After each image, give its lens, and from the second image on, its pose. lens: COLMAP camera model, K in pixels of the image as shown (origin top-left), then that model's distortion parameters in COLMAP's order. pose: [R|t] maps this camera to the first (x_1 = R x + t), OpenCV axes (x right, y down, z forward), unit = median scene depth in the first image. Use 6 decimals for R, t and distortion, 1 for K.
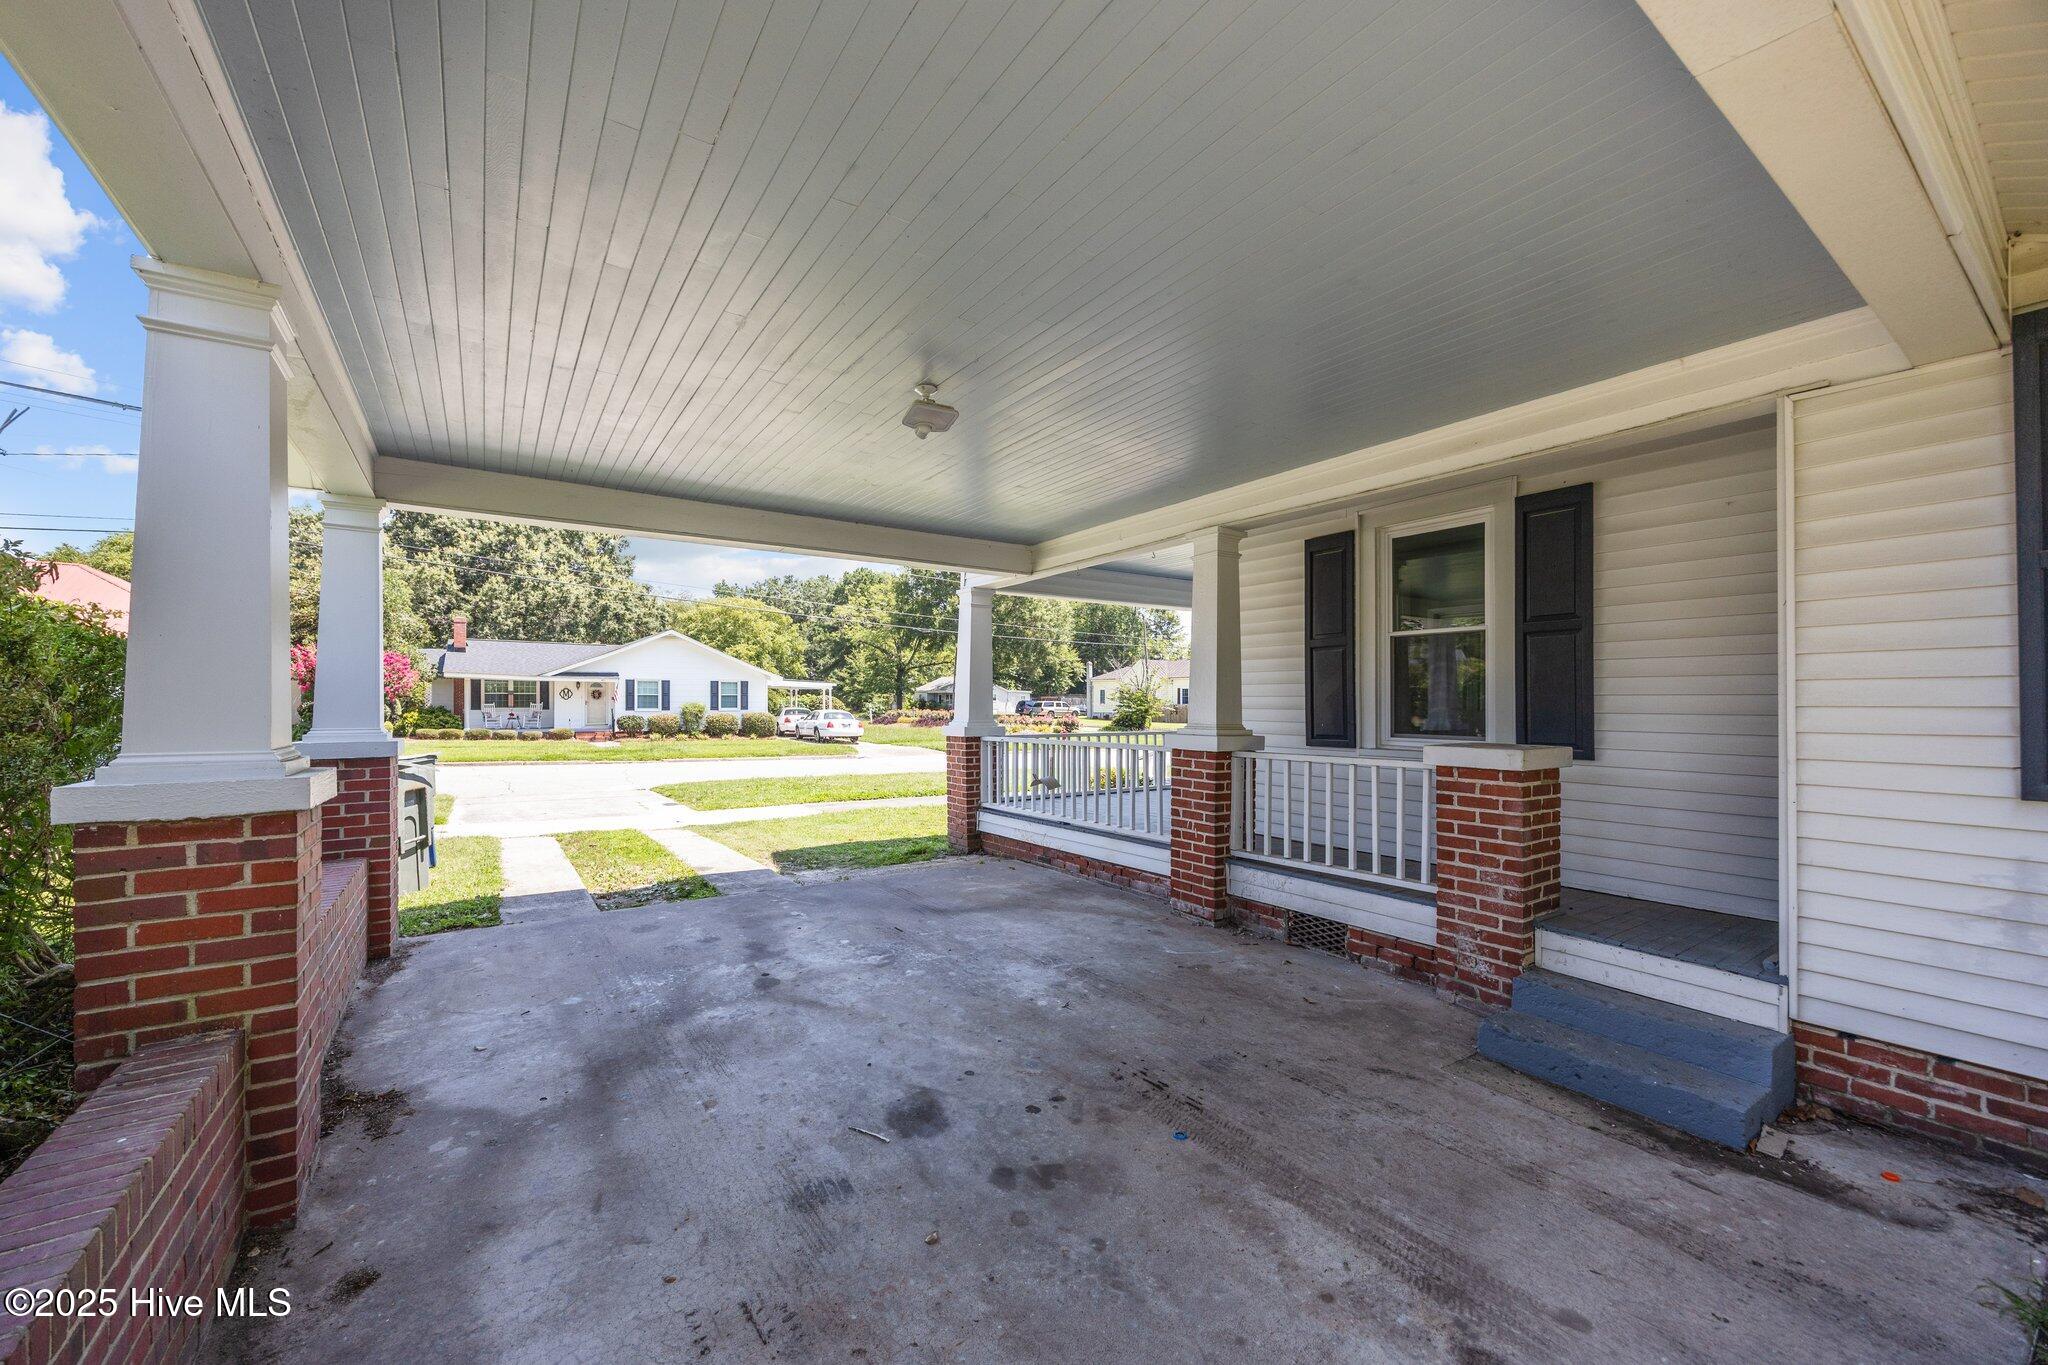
lens RADIAL K [[785.0, 0, 1026.2], [0, 785.0, 707.1], [0, 0, 1]] dist [0.000352, 0.000061]
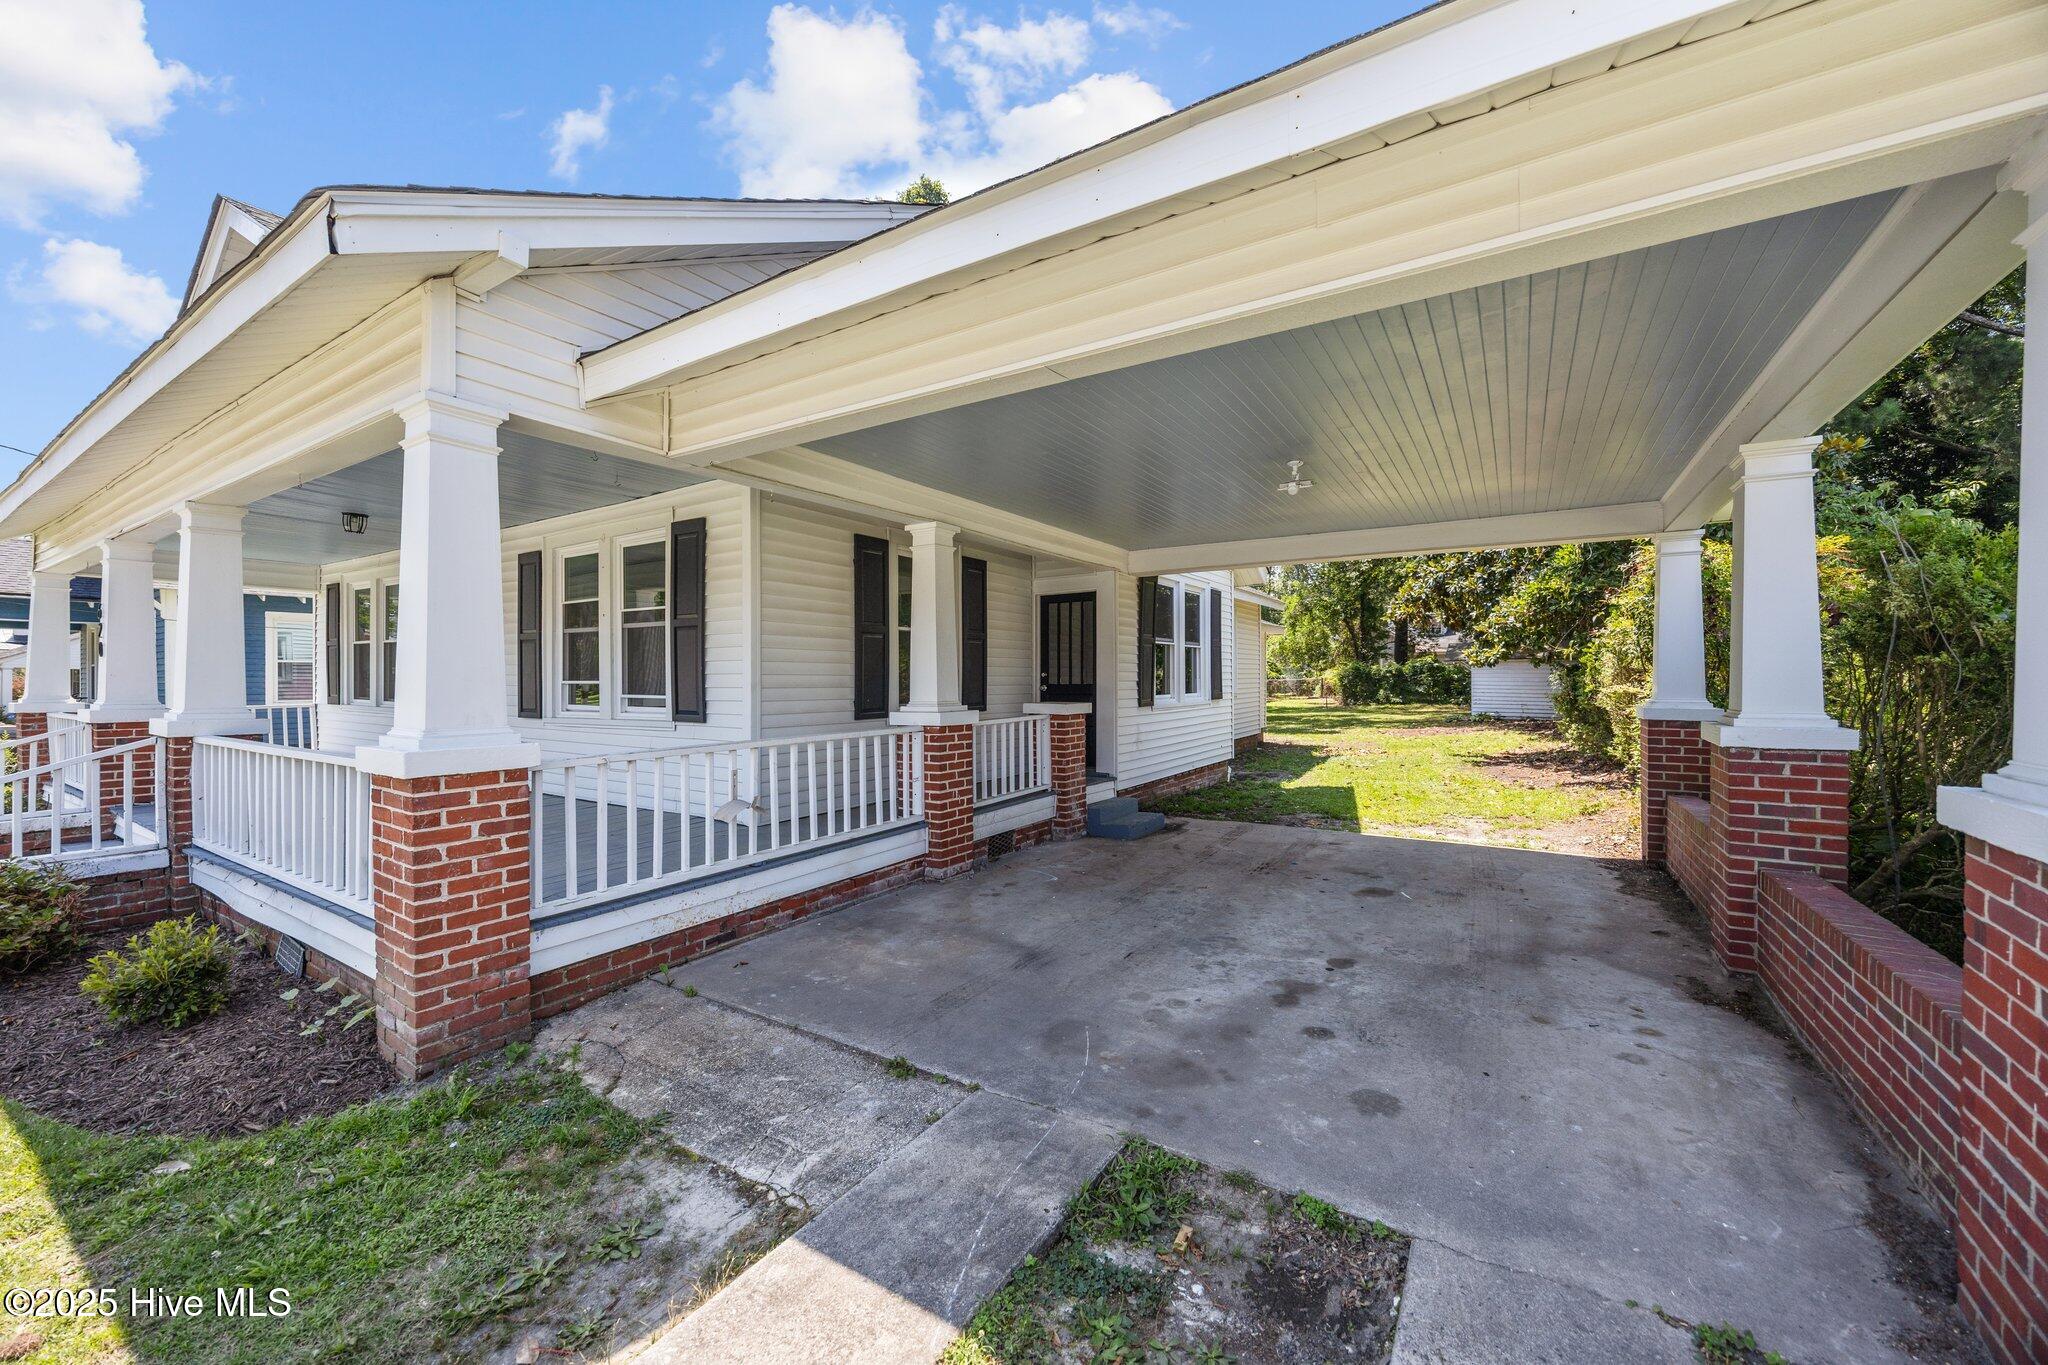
lens RADIAL K [[783.6, 0, 1024.0], [0, 783.6, 682.5], [0, 0, 1]] dist [-0.001608, -0.000099]
pose [[-0.393701, -0.004864, 0.919226, -0.937419], [0.005520, 0.999955, 0.007656, -0.013214], [-0.919222, 0.008088, -0.393656, 1.519645]]
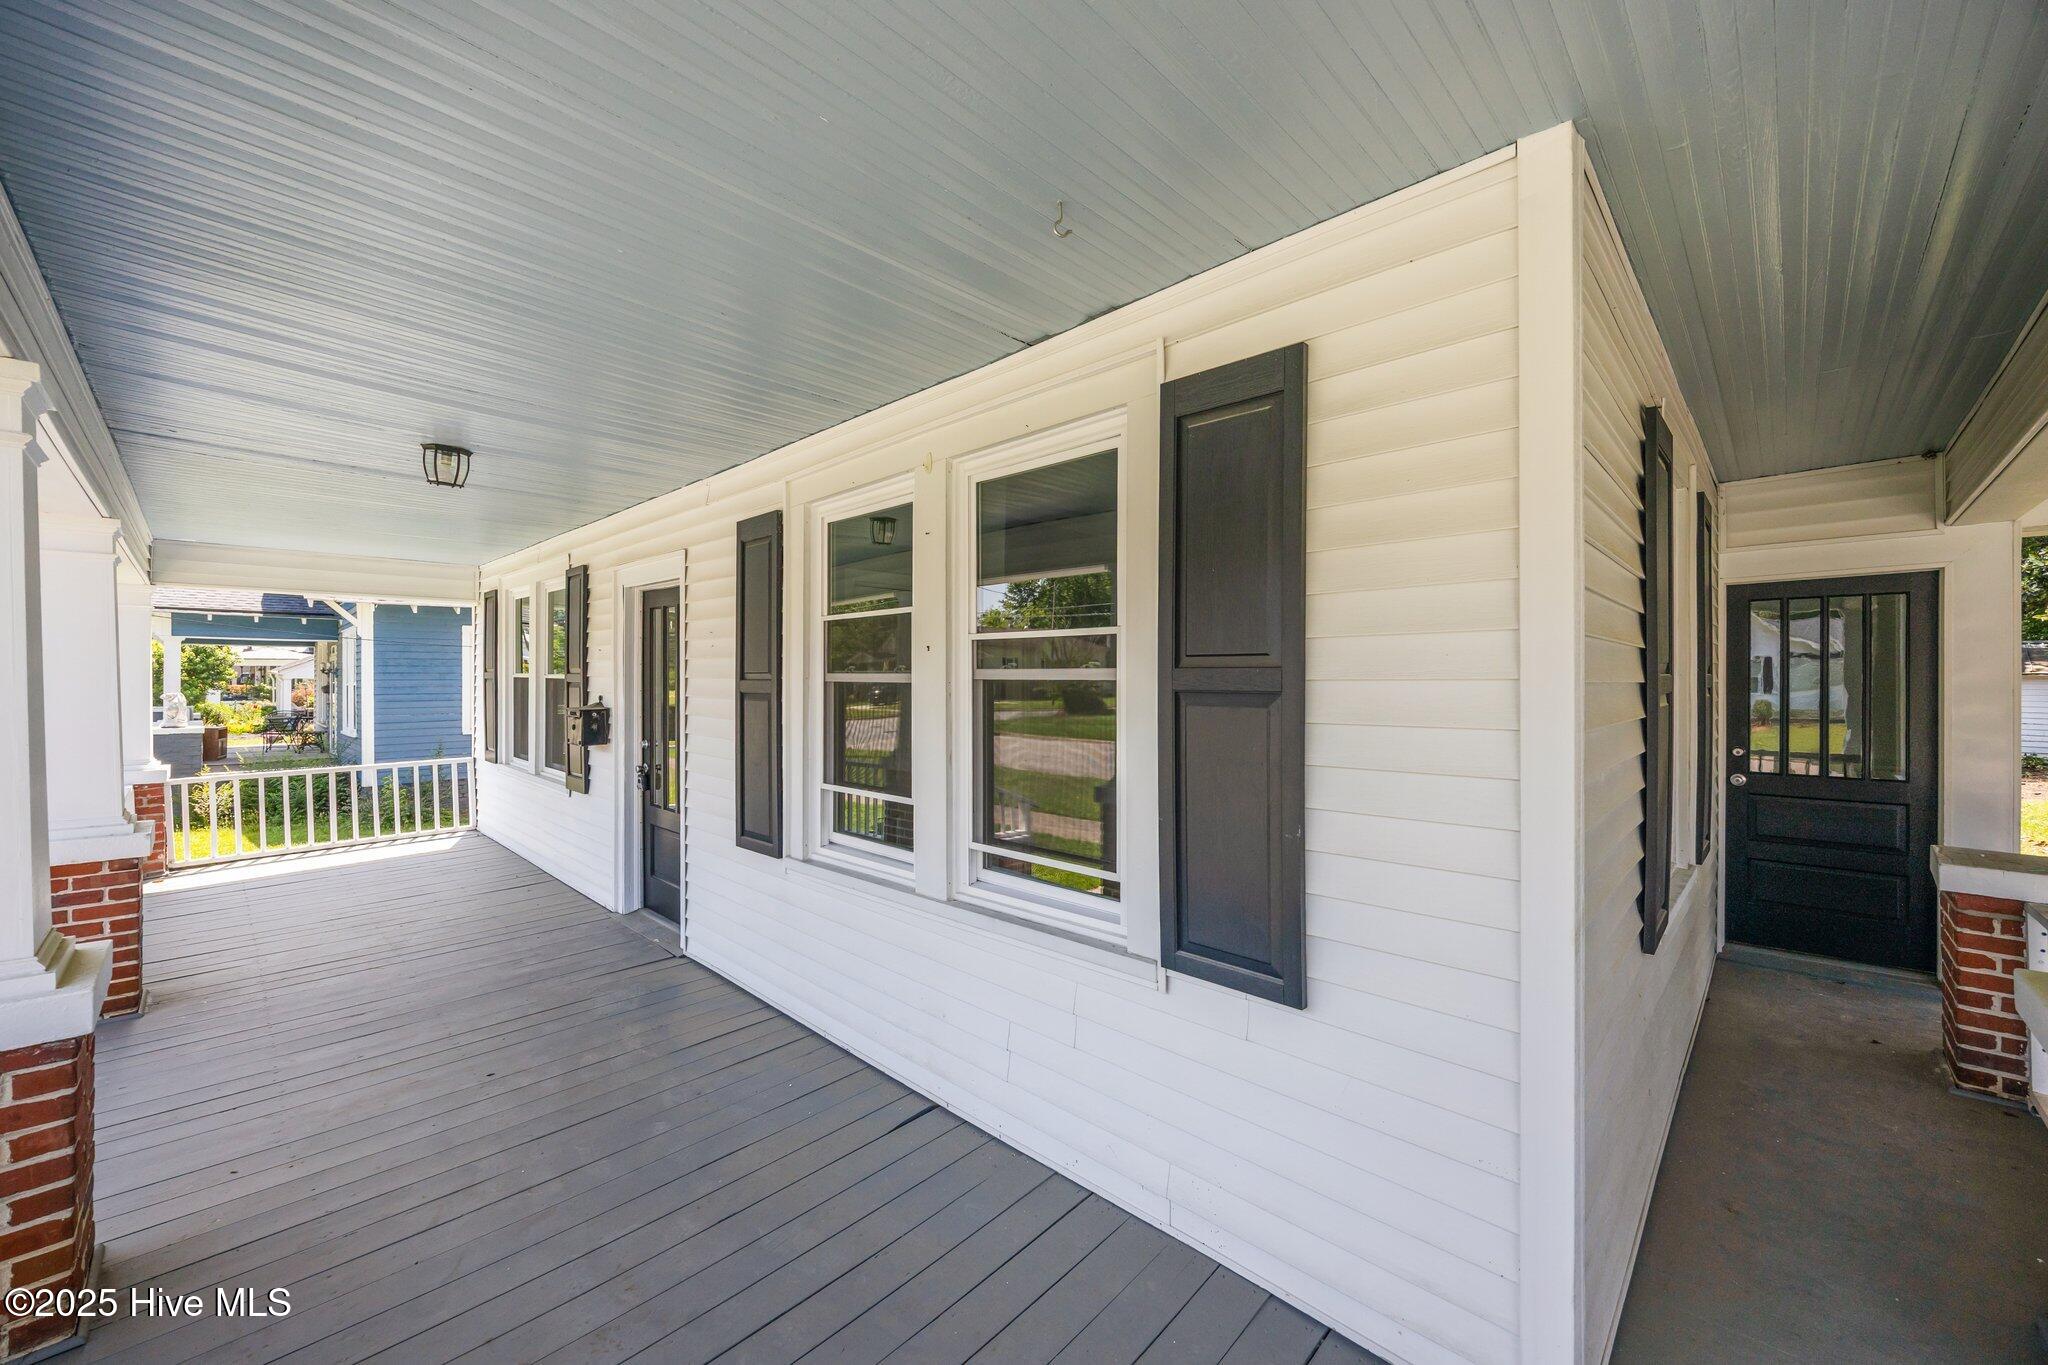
lens RADIAL K [[783.6, 0, 1024.0], [0, 783.6, 682.5], [0, 0, 1]] dist [-0.001608, -0.000099]
pose [[-0.204176, -0.003086, 0.978929, 0.048182], [-0.000775, 0.999995, 0.002991, -0.102714], [-0.978934, -0.000148, -0.204177, 1.706894]]
